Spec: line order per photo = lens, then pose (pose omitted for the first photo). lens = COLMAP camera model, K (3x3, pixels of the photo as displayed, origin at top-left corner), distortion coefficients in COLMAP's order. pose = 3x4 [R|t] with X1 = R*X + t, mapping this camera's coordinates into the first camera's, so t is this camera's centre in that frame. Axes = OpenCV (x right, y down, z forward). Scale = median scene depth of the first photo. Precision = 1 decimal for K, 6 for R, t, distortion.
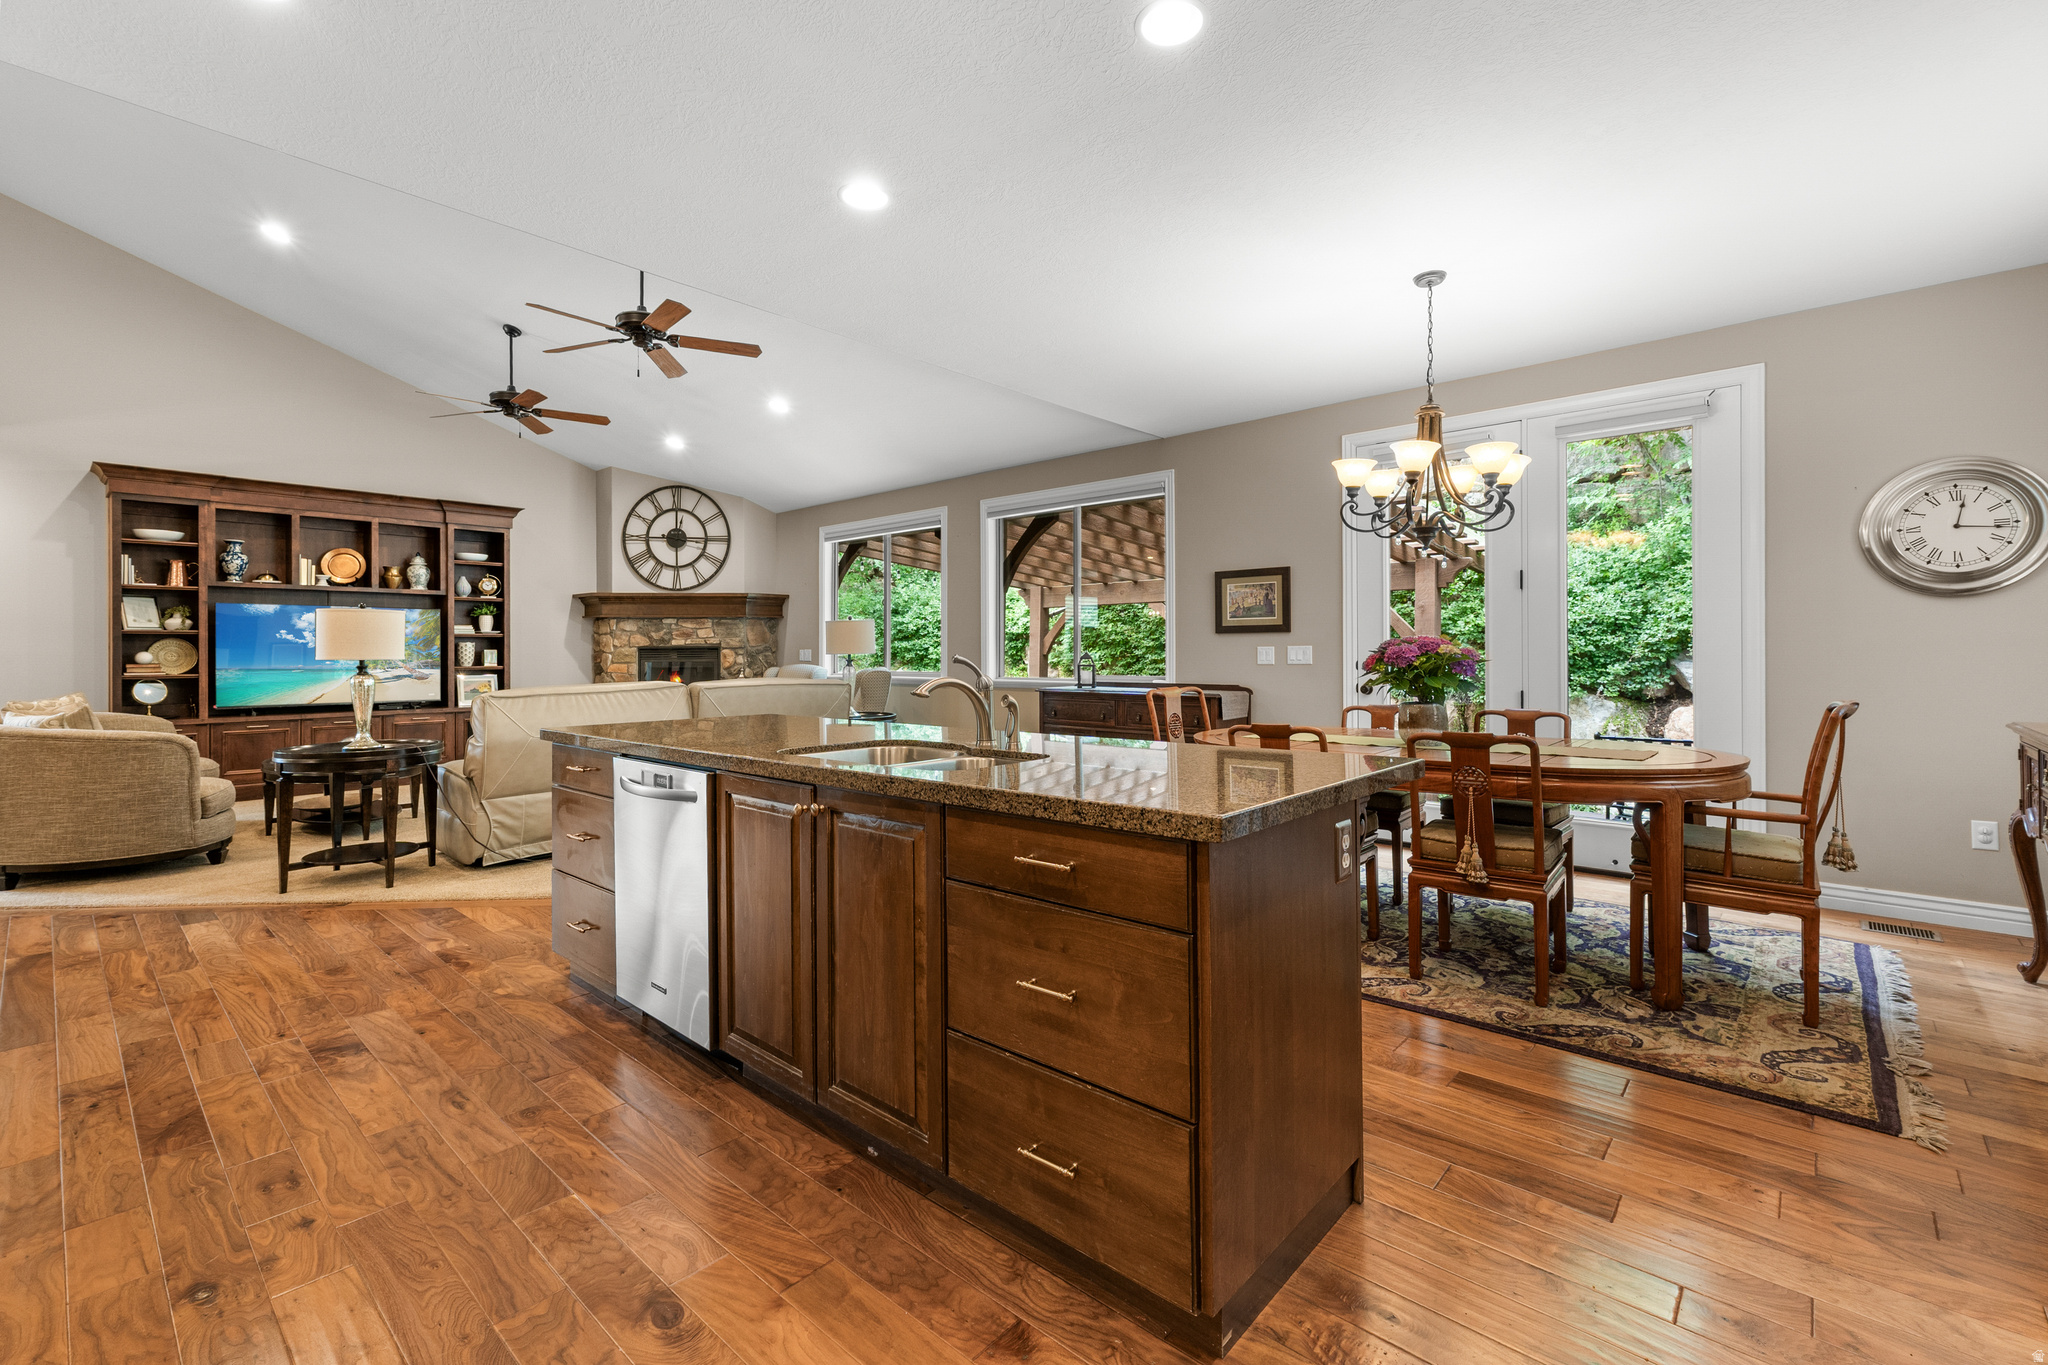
lens RADIAL K [[879.8, 0, 1026.1], [0, 879.8, 661.7], [0, 0, 1]] dist [0.009046, -0.000854]
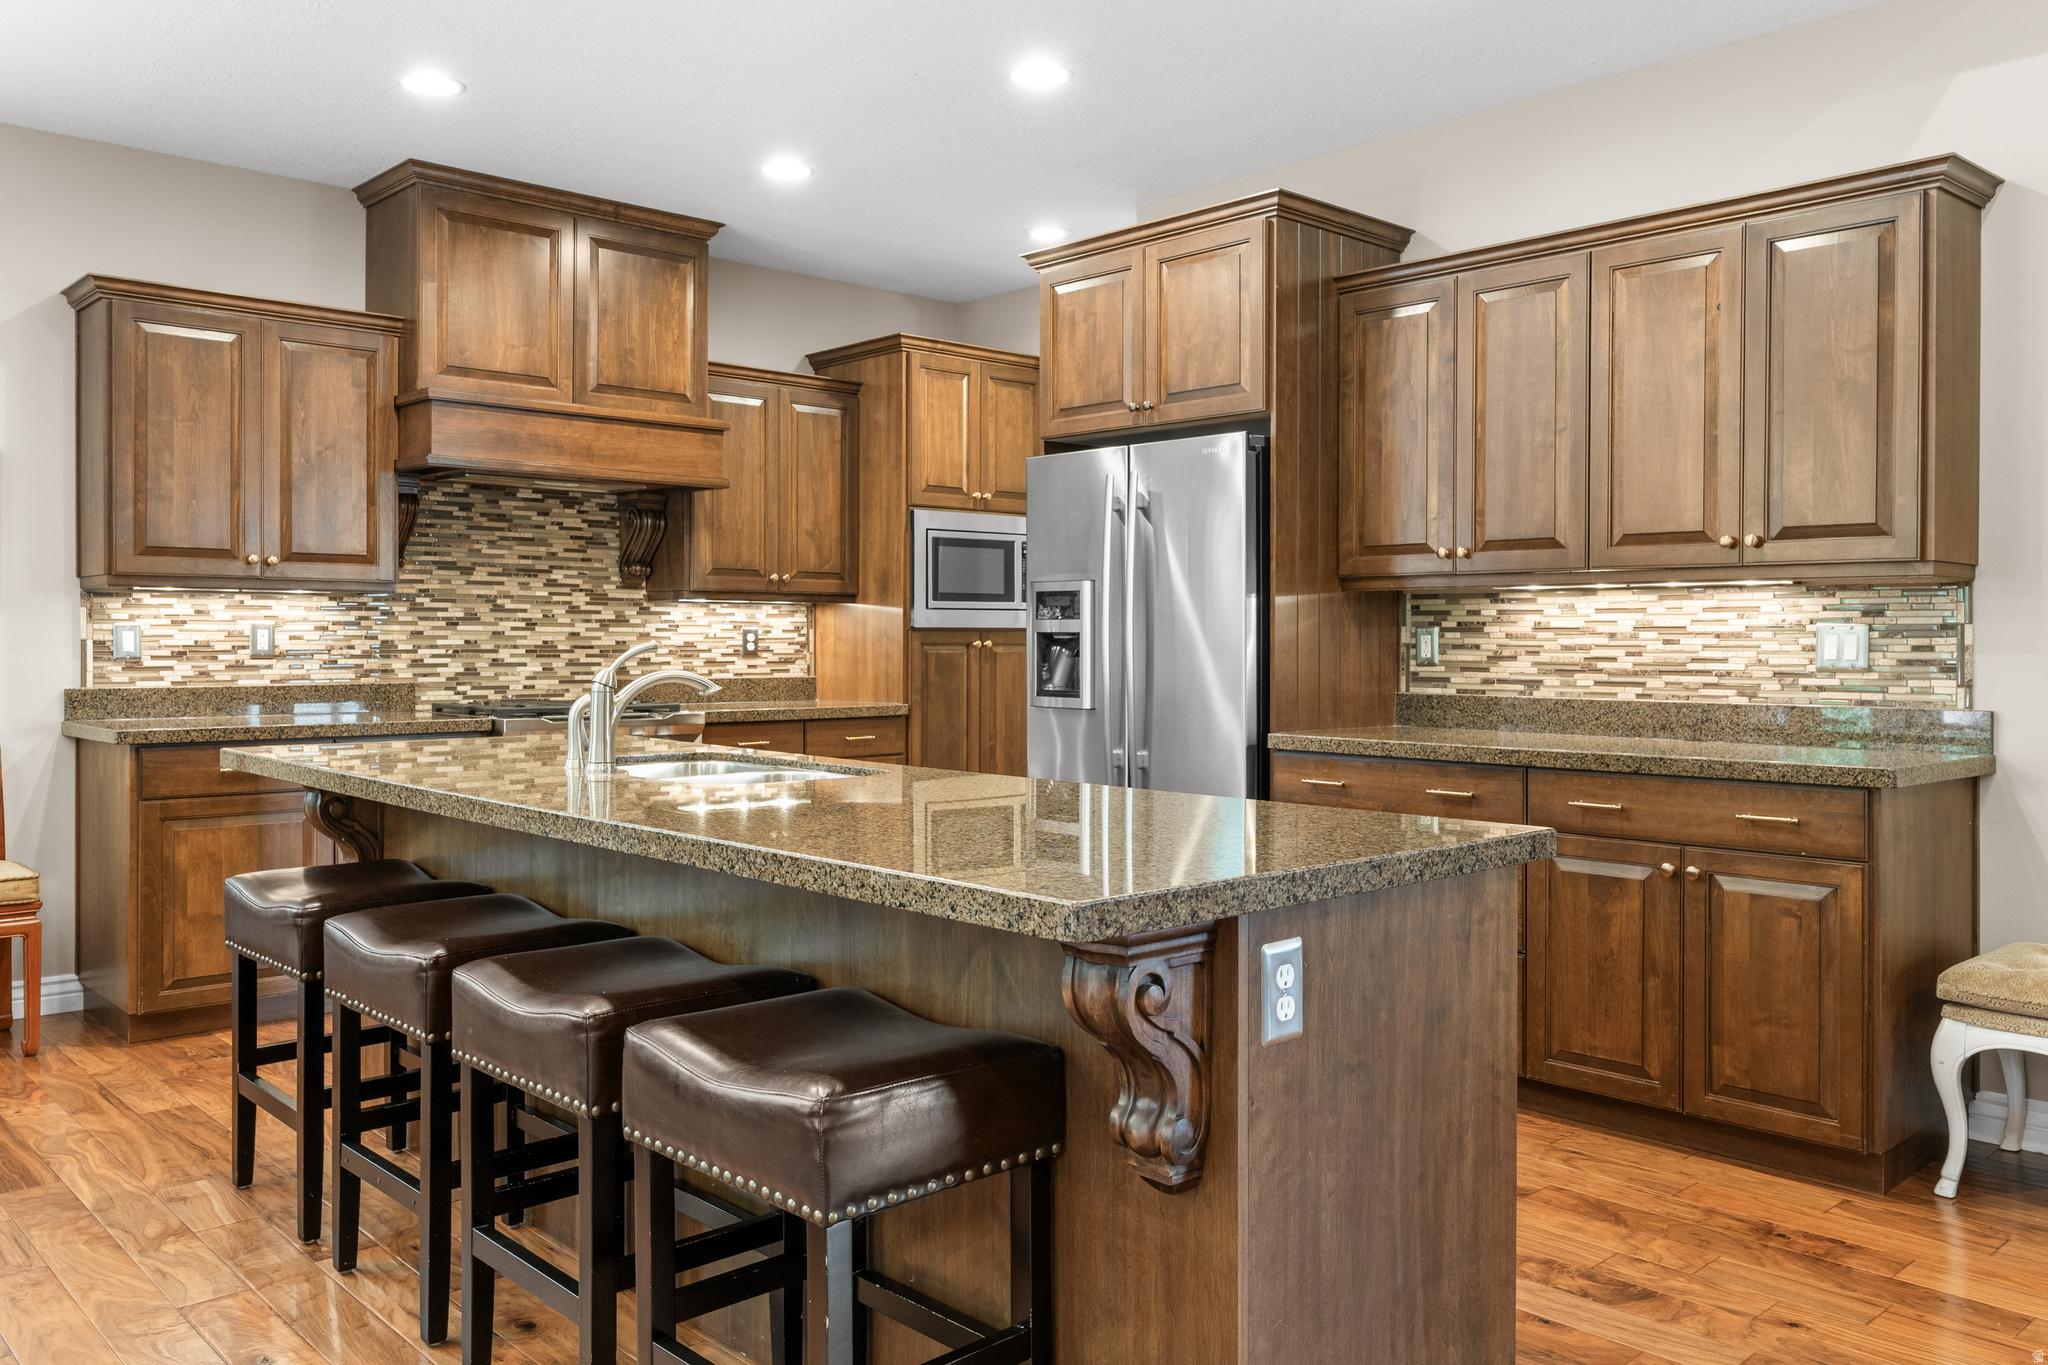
lens RADIAL K [[1596.1, 0, 1028.0], [0, 1596.1, 663.6], [0, 0, 1]] dist [-0.002230, 0.005286]
pose [[-0.995768, -0.000447, 0.091905, -0.138269], [0.001244, 0.999831, 0.018342, -0.004150], [-0.091898, 0.018379, -0.995599, 0.624922]]
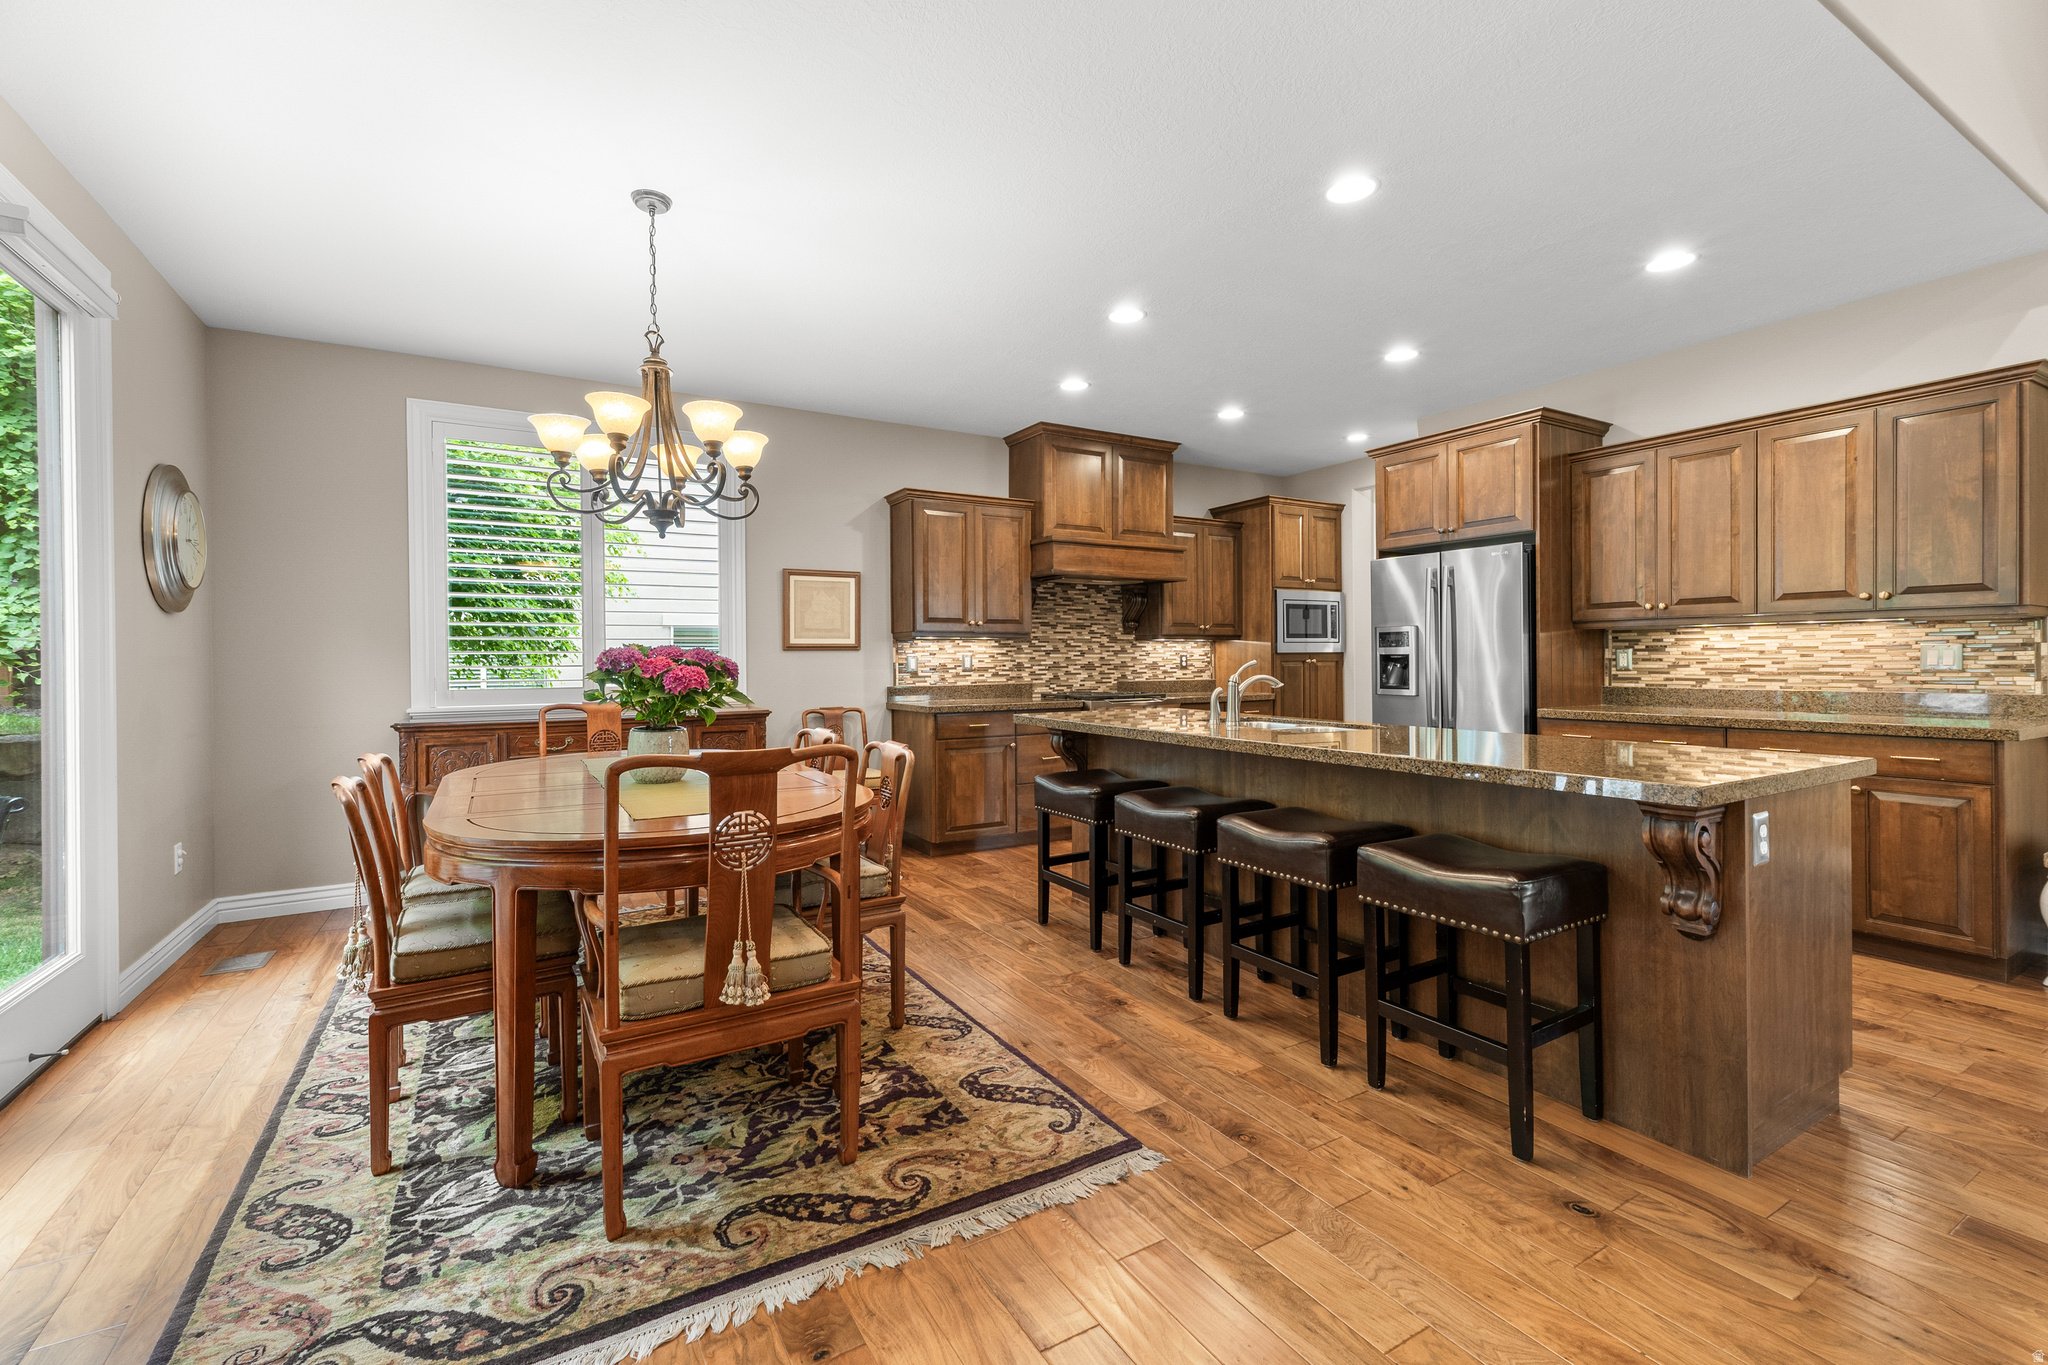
lens RADIAL K [[879.8, 0, 1020.6], [0, 879.8, 671.8], [0, 0, 1]] dist [0.009046, -0.000854]
pose [[-0.954020, 0.006632, 0.299669, -0.038013], [0.011784, 0.999812, 0.015387, -0.005091], [-0.299511, 0.018211, -0.953919, 0.684396]]
